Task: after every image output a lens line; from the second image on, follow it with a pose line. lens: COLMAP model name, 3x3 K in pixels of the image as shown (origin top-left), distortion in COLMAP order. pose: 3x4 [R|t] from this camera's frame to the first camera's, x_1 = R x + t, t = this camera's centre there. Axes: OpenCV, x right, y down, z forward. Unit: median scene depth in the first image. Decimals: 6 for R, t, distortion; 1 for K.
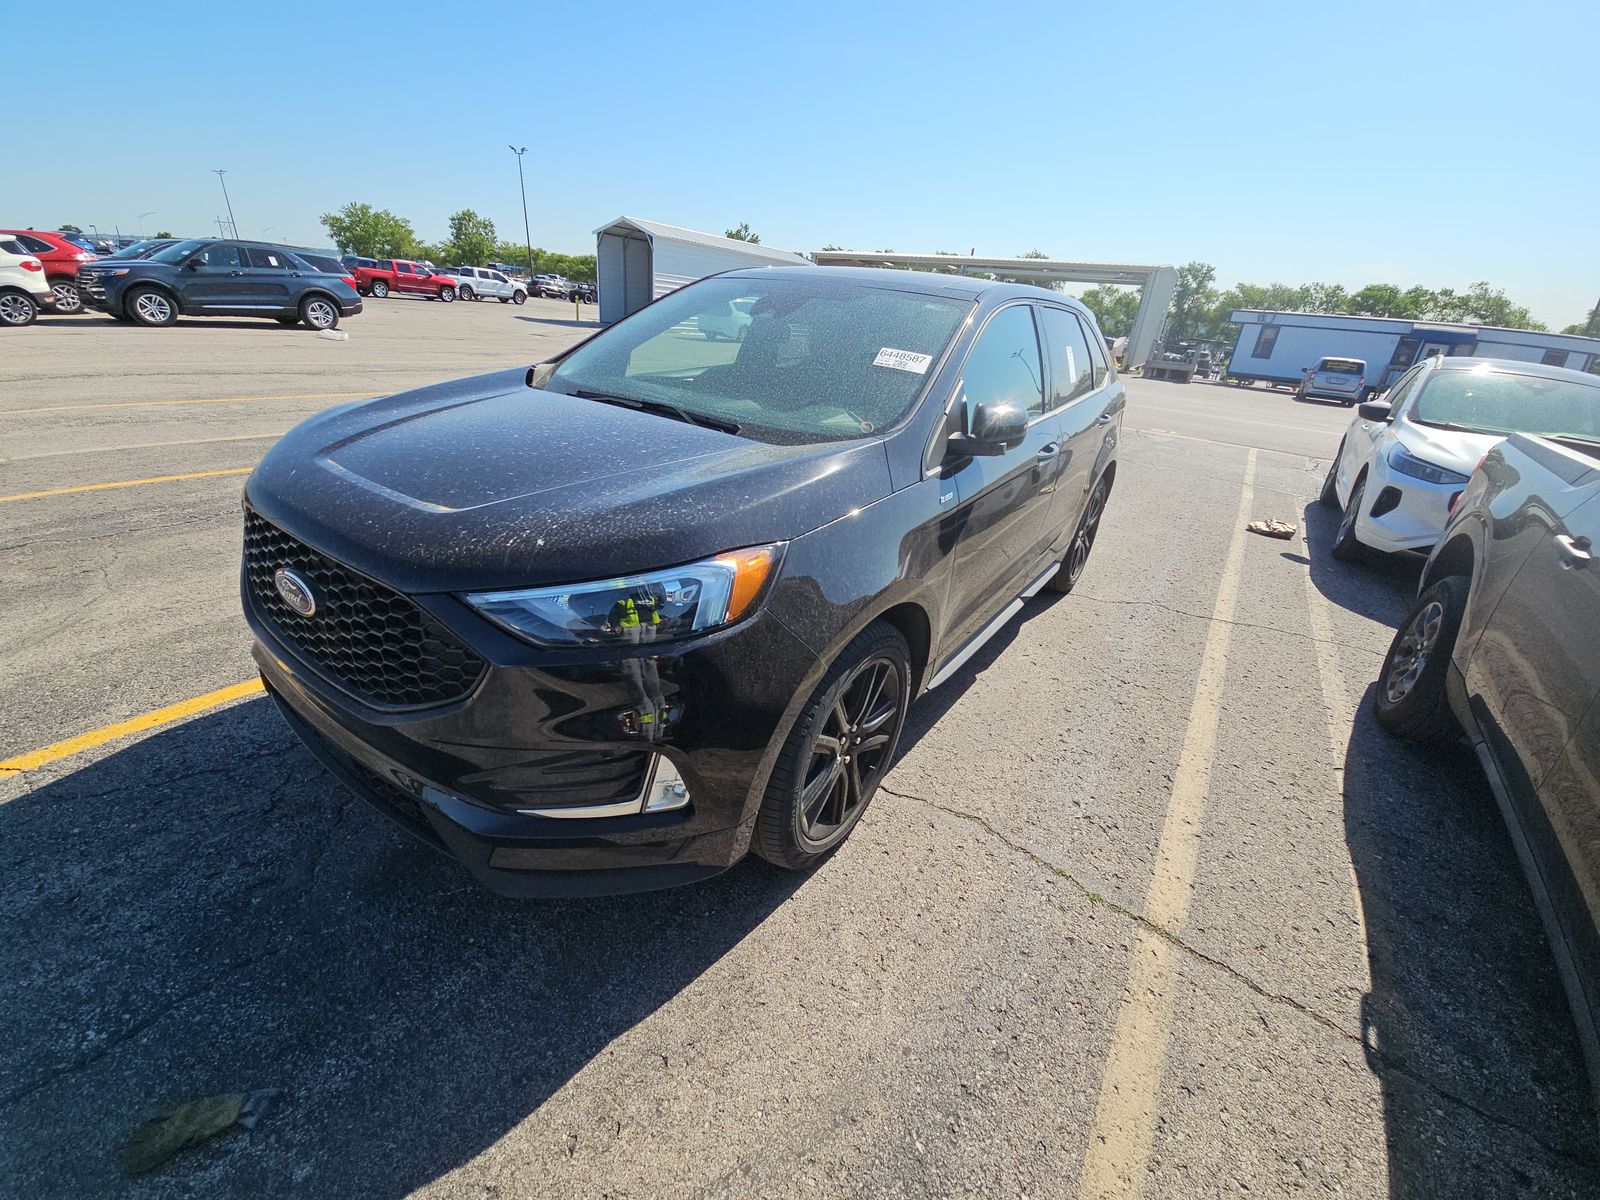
lens RADIAL K [[645.2, 0, 811.7], [0, 645.2, 615.7], [0, 0, 1]] dist [0.045290, -0.026989]
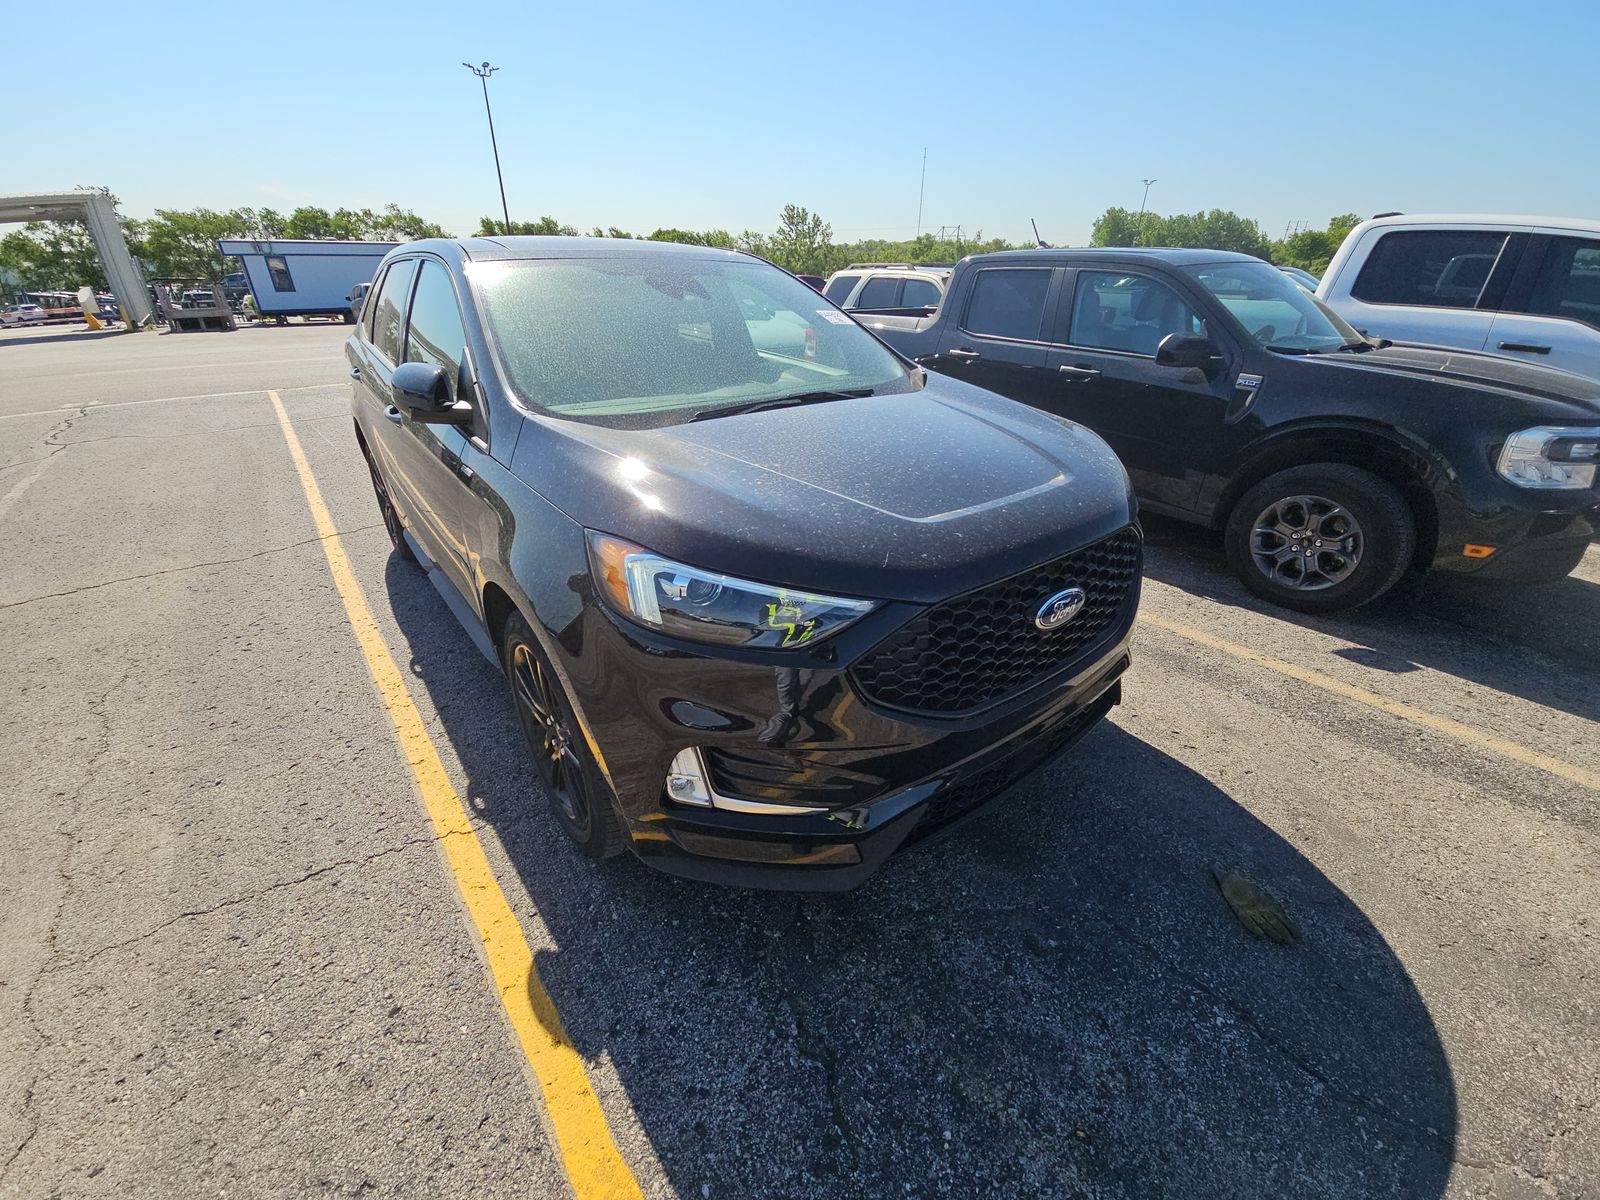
lens RADIAL K [[652.3, 0, 802.6], [0, 652.3, 609.1], [0, 0, 1]] dist [-0.002509, 0.000106]
pose [[0.291606, -0.513807, 0.806826, -1.018161], [0.440198, 0.820944, 0.363700, -0.347114], [-0.849230, 0.249106, 0.465569, 0.502080]]
